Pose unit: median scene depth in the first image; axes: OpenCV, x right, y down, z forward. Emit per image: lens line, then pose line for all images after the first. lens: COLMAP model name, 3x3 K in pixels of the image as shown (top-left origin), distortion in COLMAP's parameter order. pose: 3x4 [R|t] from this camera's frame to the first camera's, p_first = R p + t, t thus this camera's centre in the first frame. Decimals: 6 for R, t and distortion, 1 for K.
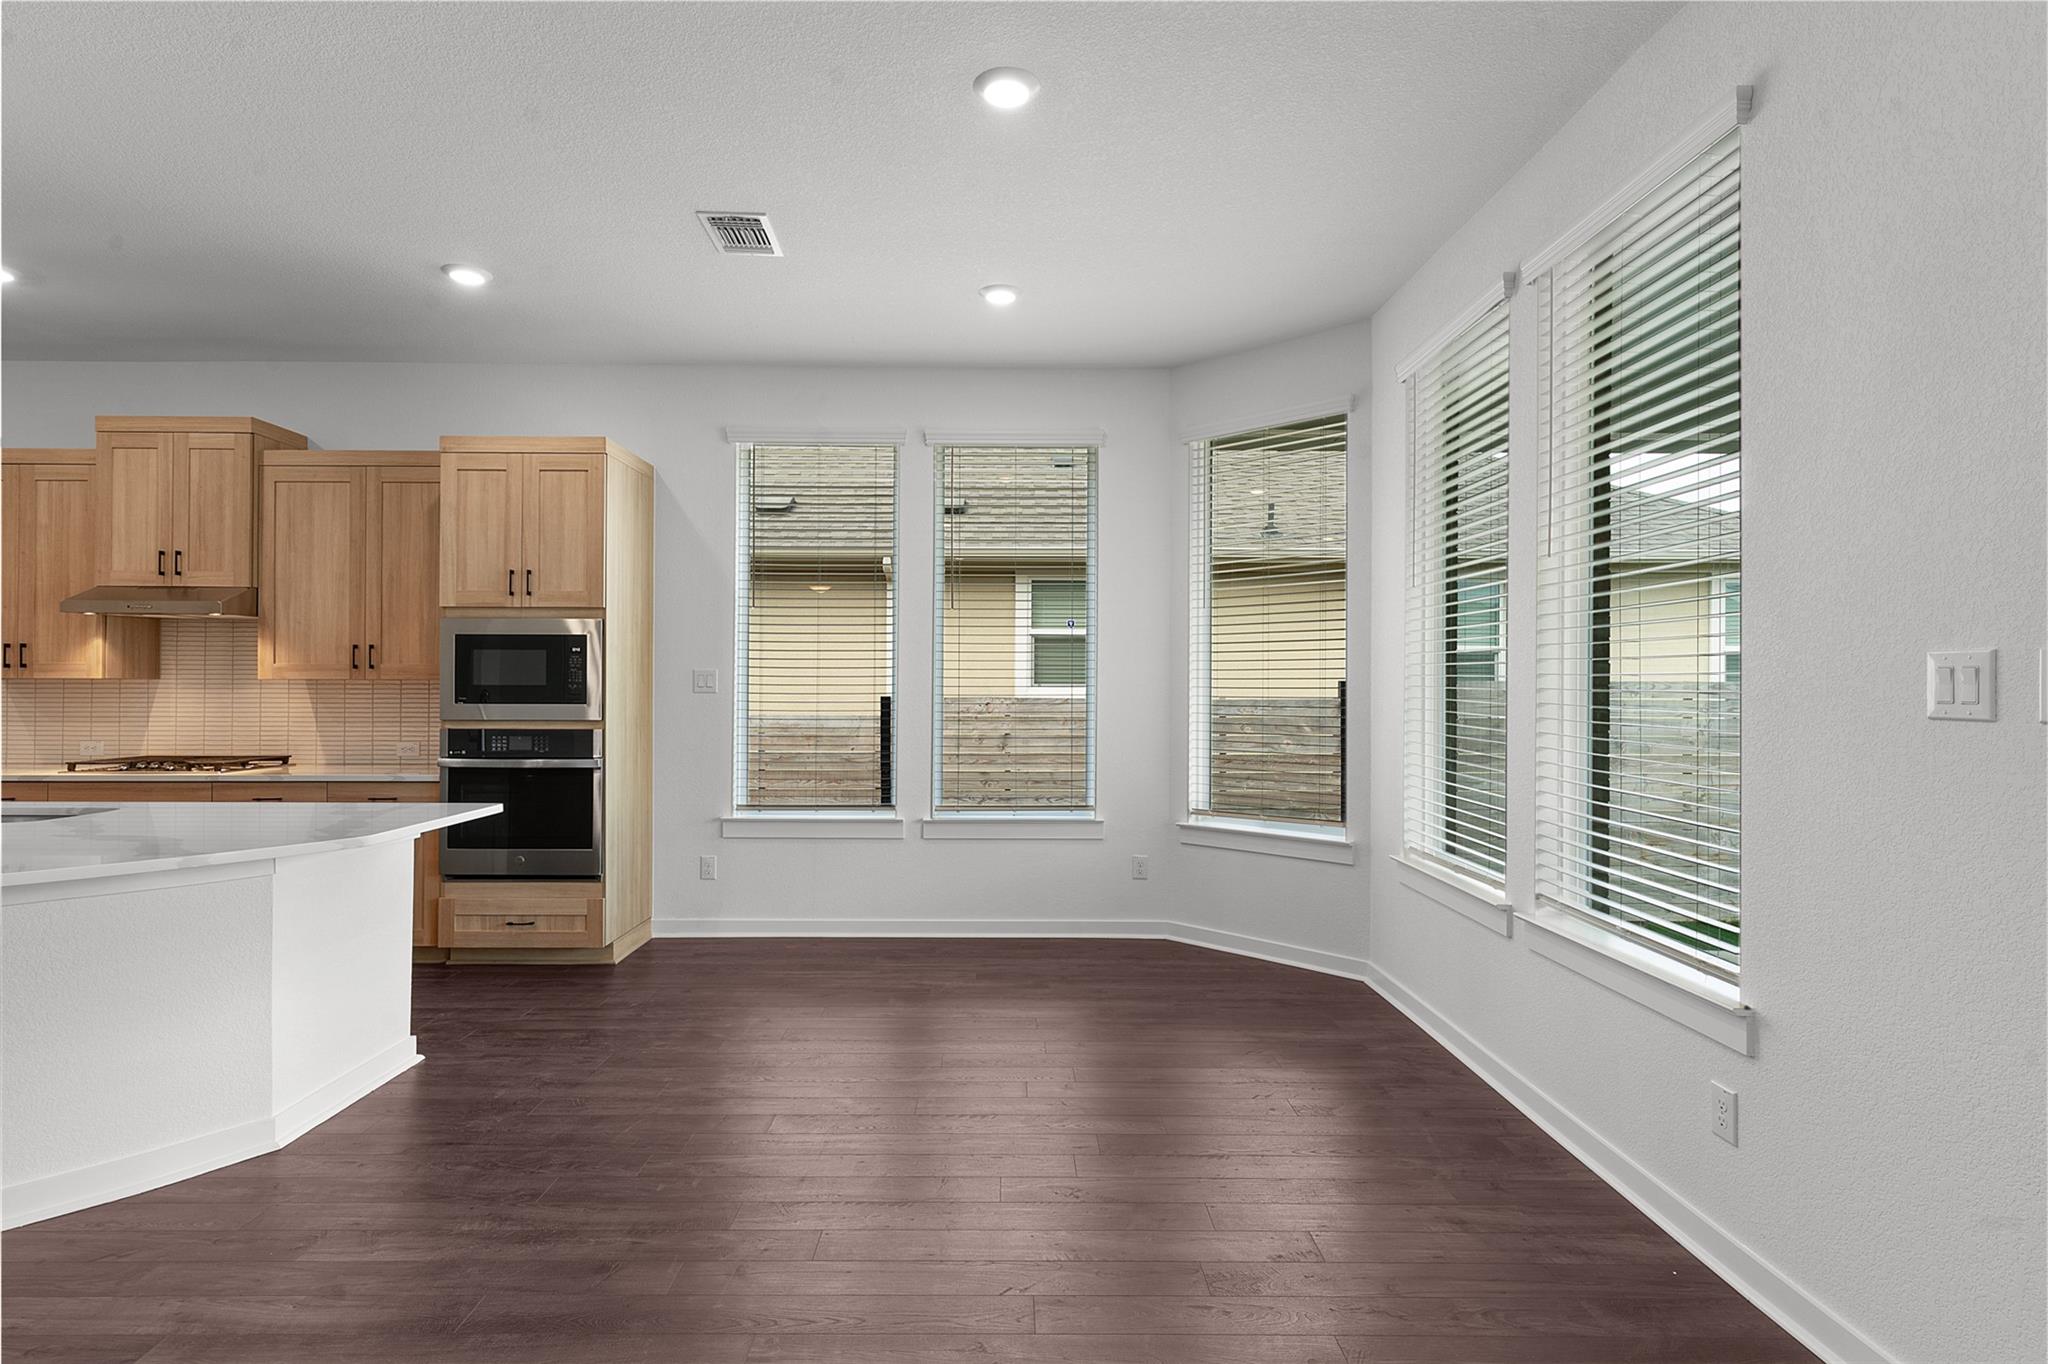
lens RADIAL K [[1016.3, 0, 1019.1], [0, 1016.3, 685.2], [0, 0, 1]] dist [0.006306, -0.000633]
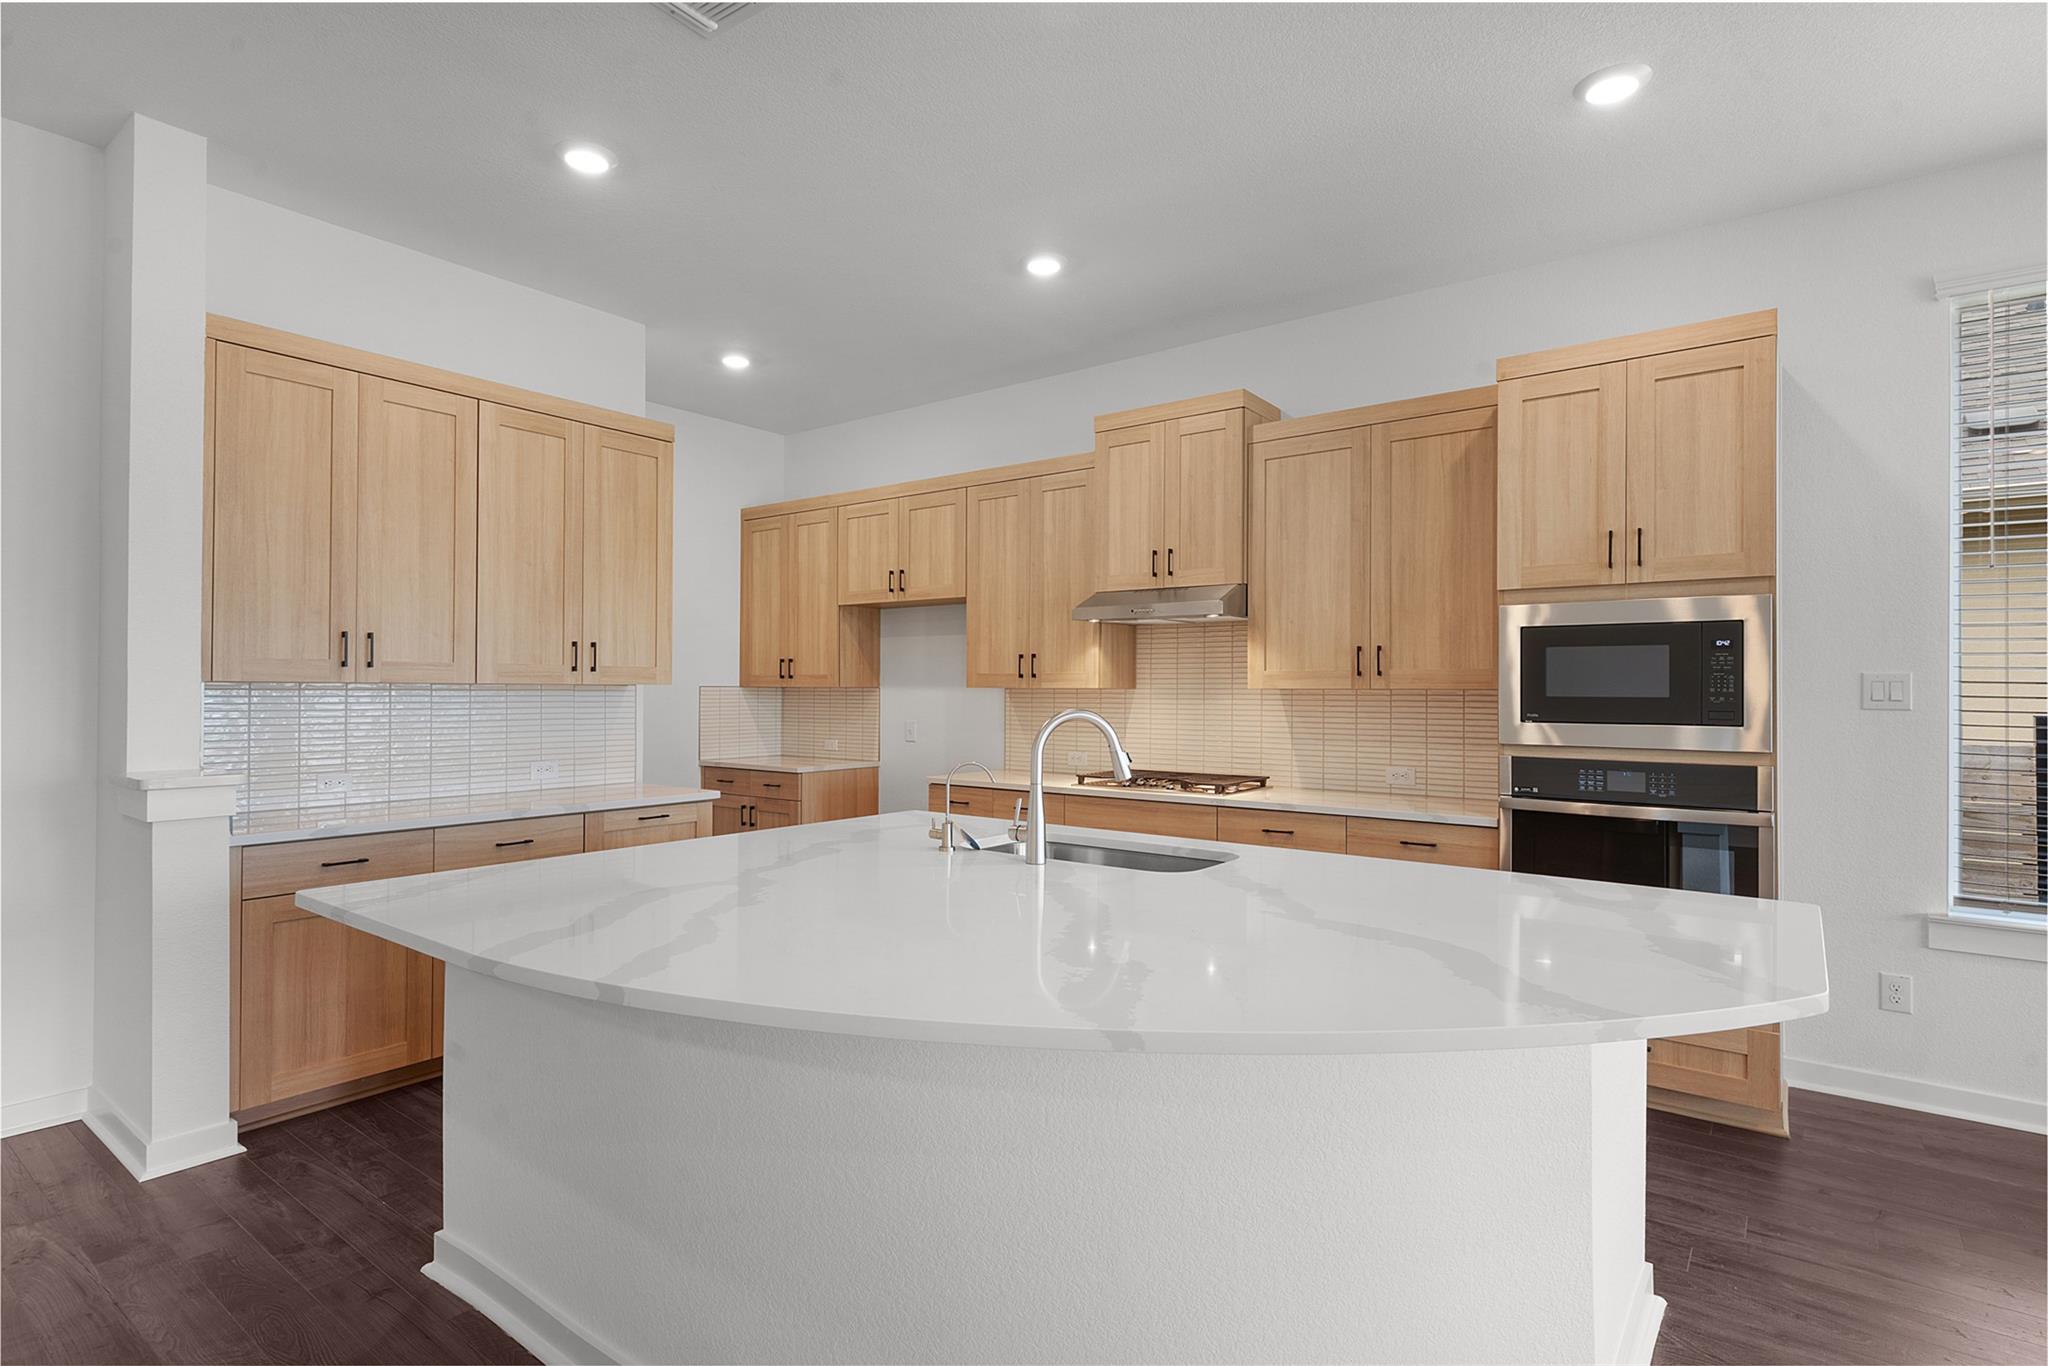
lens RADIAL K [[1016.3, 0, 1025.9], [0, 1016.3, 683.8], [0, 0, 1]] dist [0.006306, -0.000633]
pose [[0.794769, -0.003501, -0.606902, -0.370882], [-0.002169, 0.999961, -0.008609, -0.002266], [0.606908, 0.008158, 0.794730, 0.195998]]
